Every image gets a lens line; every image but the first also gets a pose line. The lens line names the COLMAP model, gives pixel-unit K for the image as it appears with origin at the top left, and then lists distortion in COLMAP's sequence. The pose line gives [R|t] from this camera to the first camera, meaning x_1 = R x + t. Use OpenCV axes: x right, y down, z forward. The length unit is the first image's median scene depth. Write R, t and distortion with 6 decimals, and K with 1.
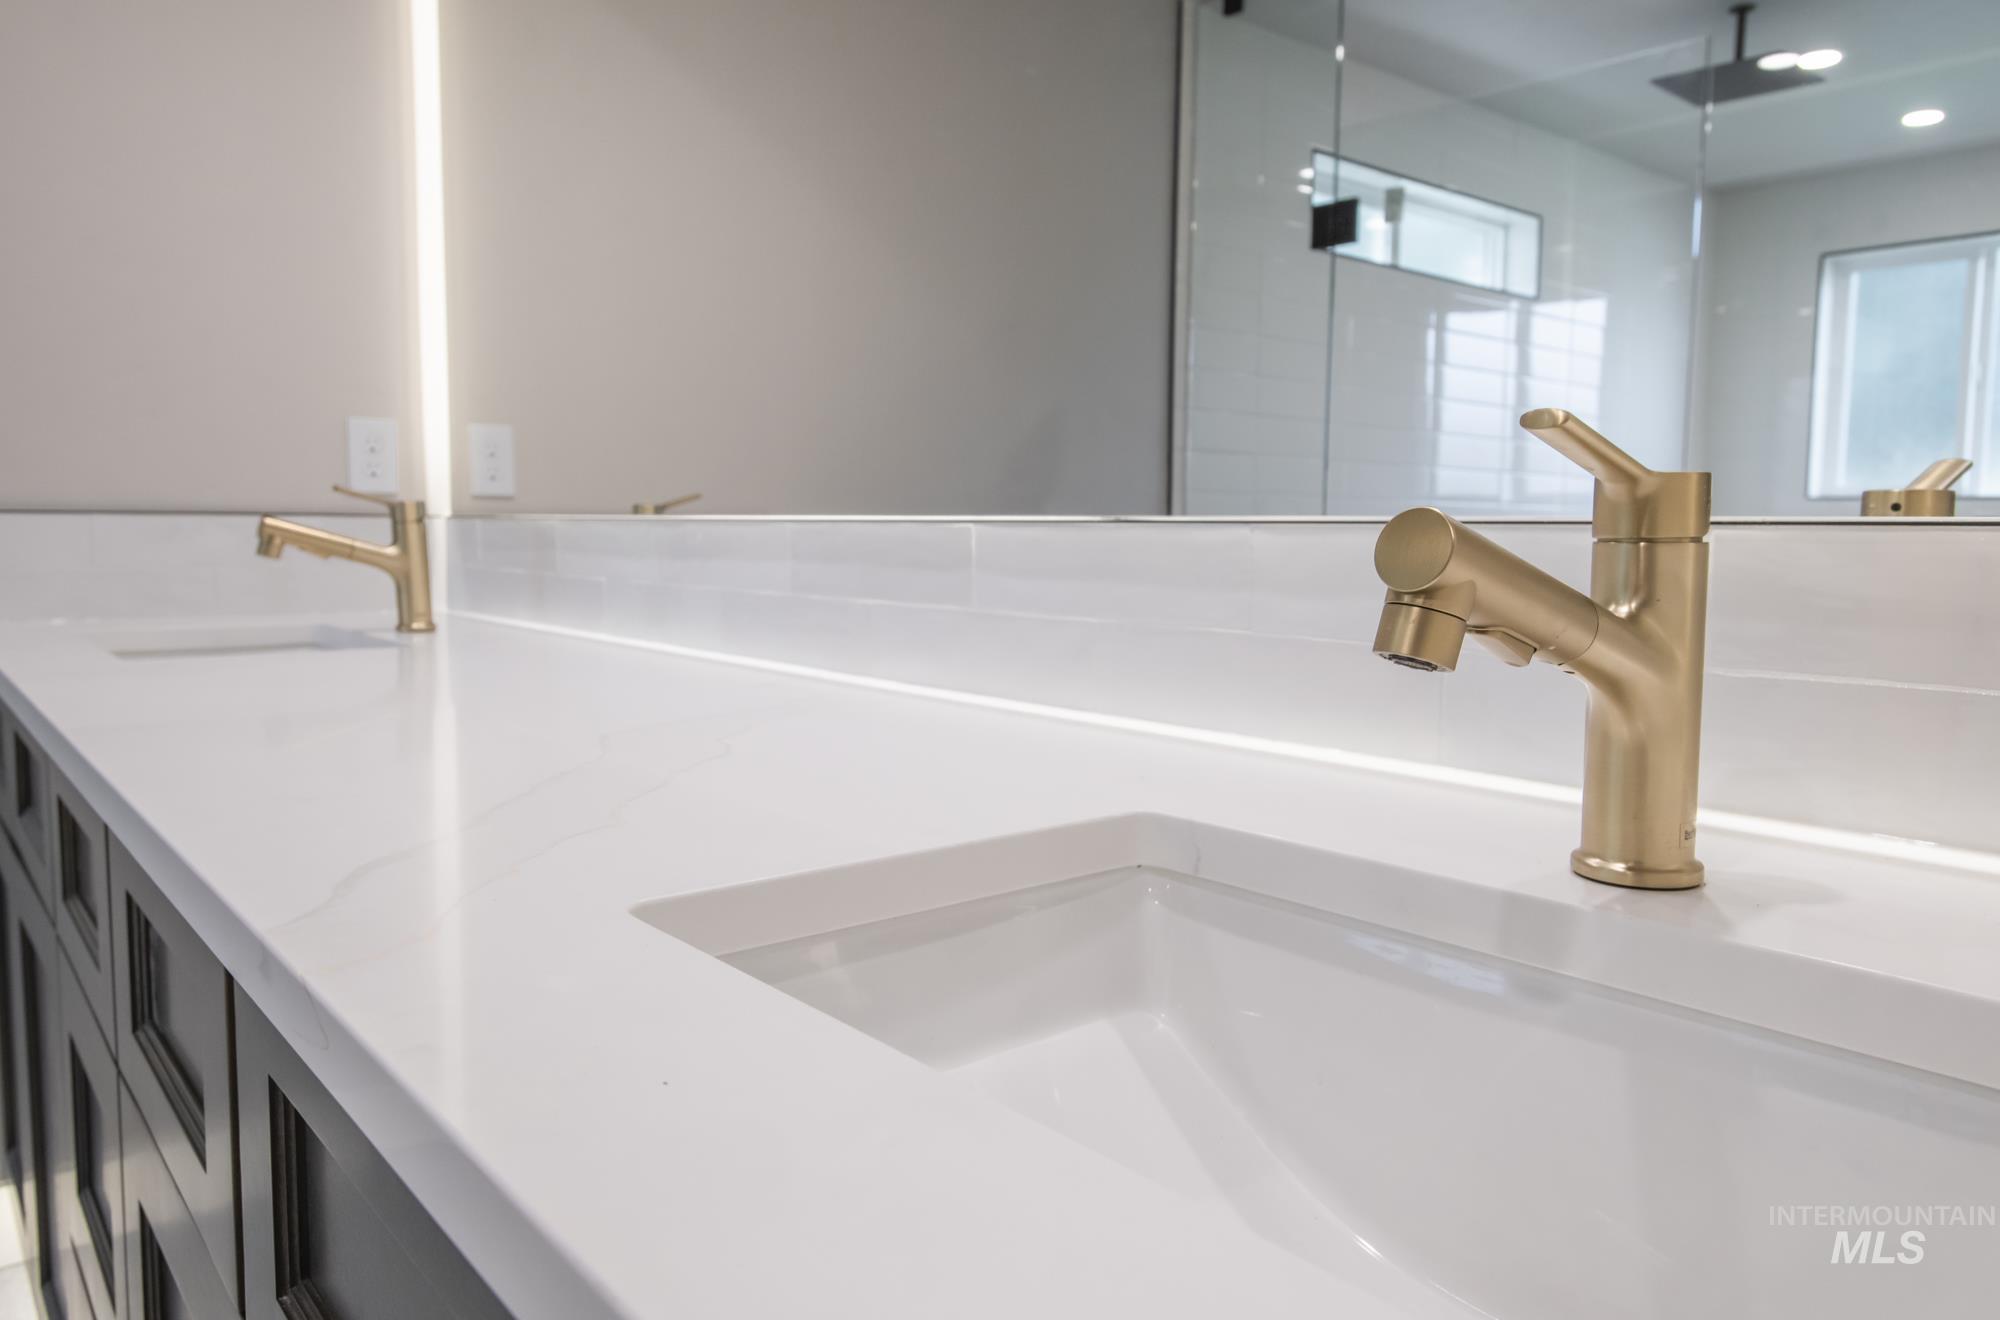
lens RADIAL K [[1364.6, 0, 1000.0], [0, 1364.6, 660.0], [0, 0, 1]] dist [-0.004668, 0.000699]
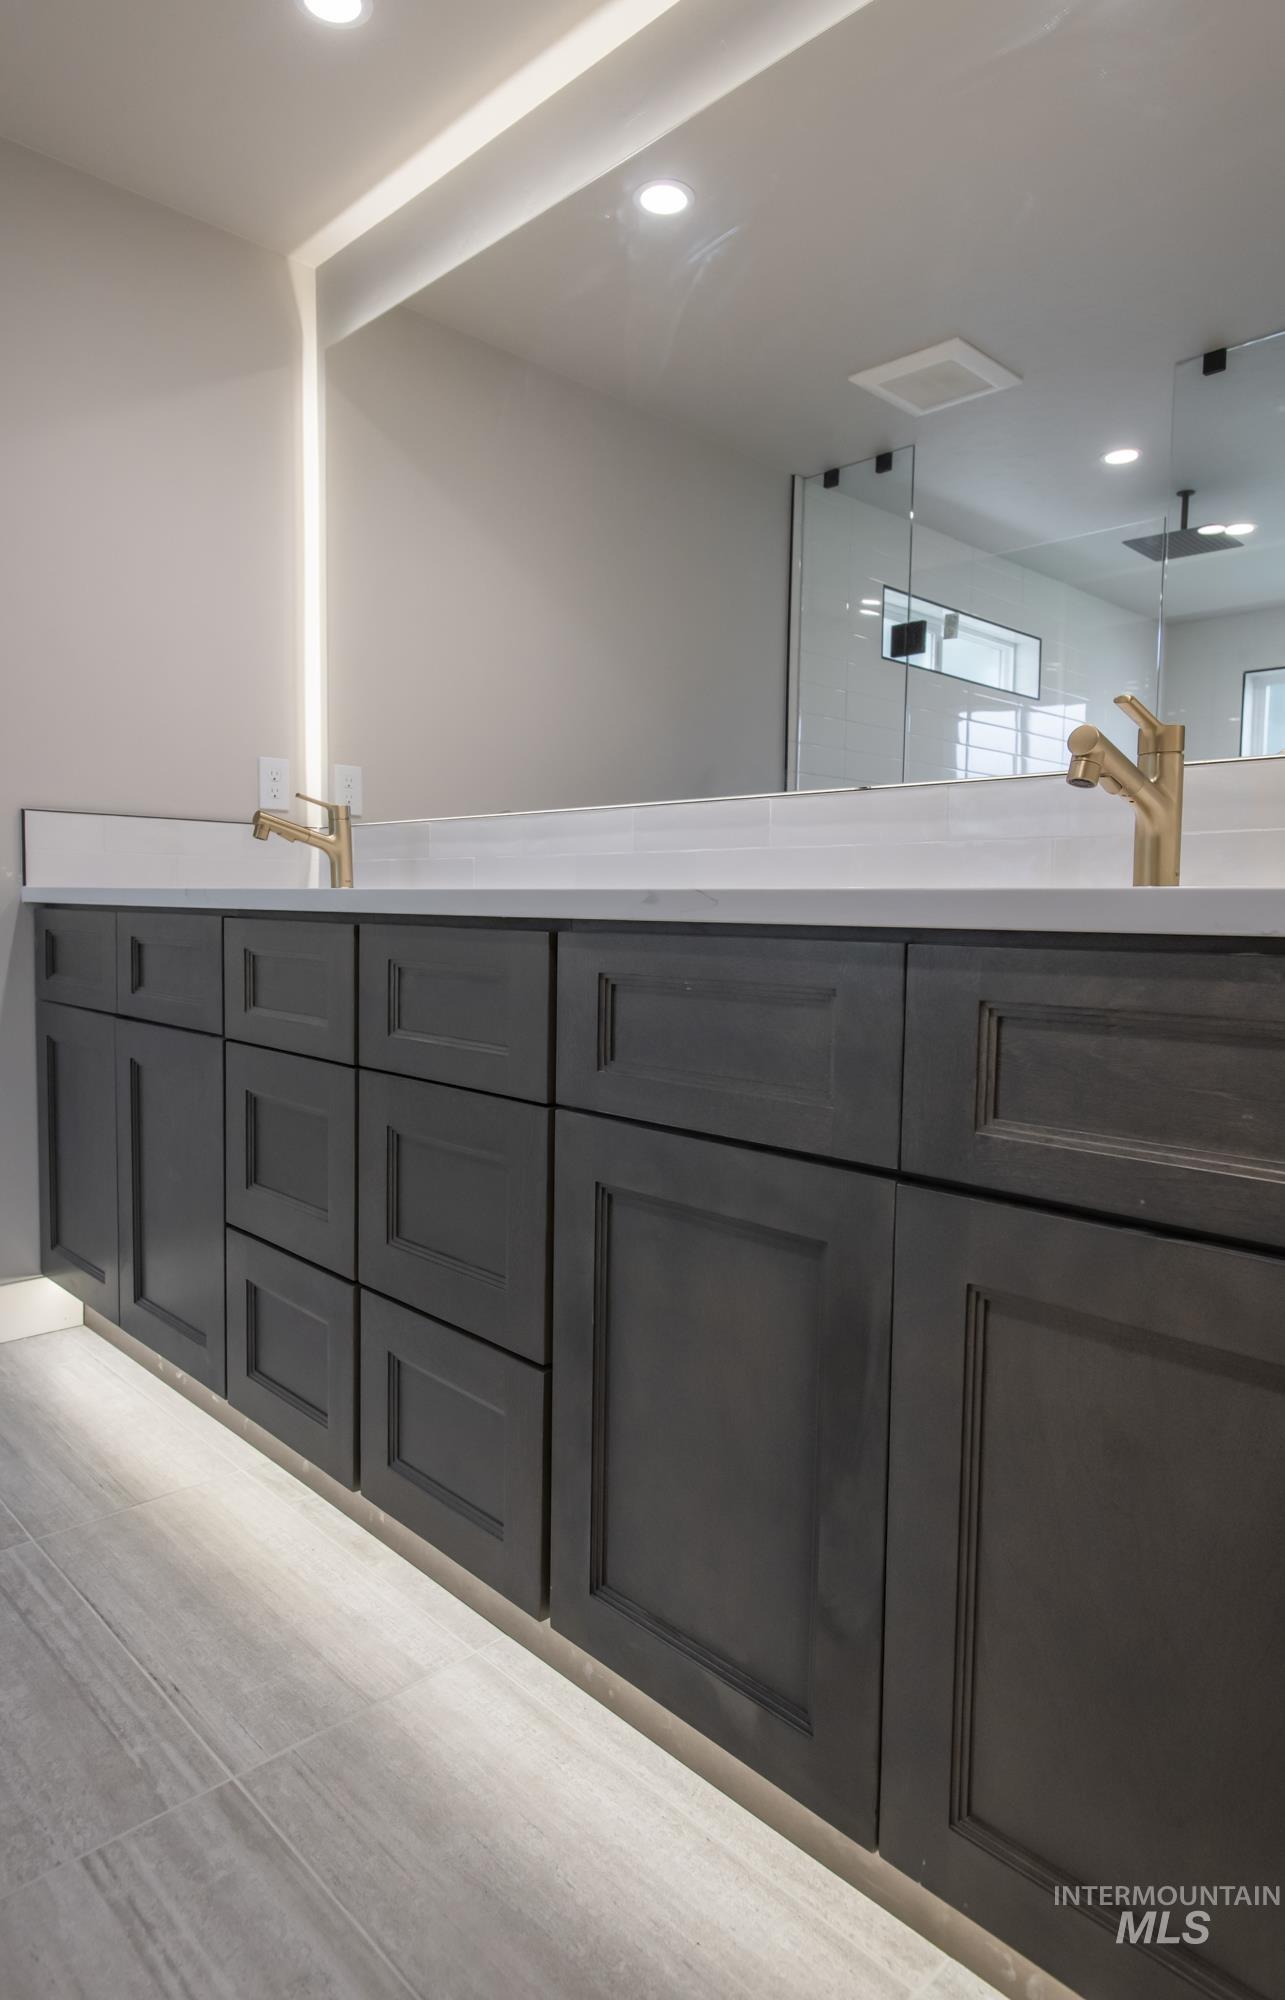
lens RADIAL K [[1181.9, 0, 642.5], [0, 1181.9, 1000.0], [0, 0, 1]] dist [0.004711, 0.000202]
pose [[0.997688, -0.001255, 0.067951, -0.113477], [0.002306, 0.999879, -0.015391, 0.072895], [-0.067924, 0.015512, 0.997570, -0.199786]]
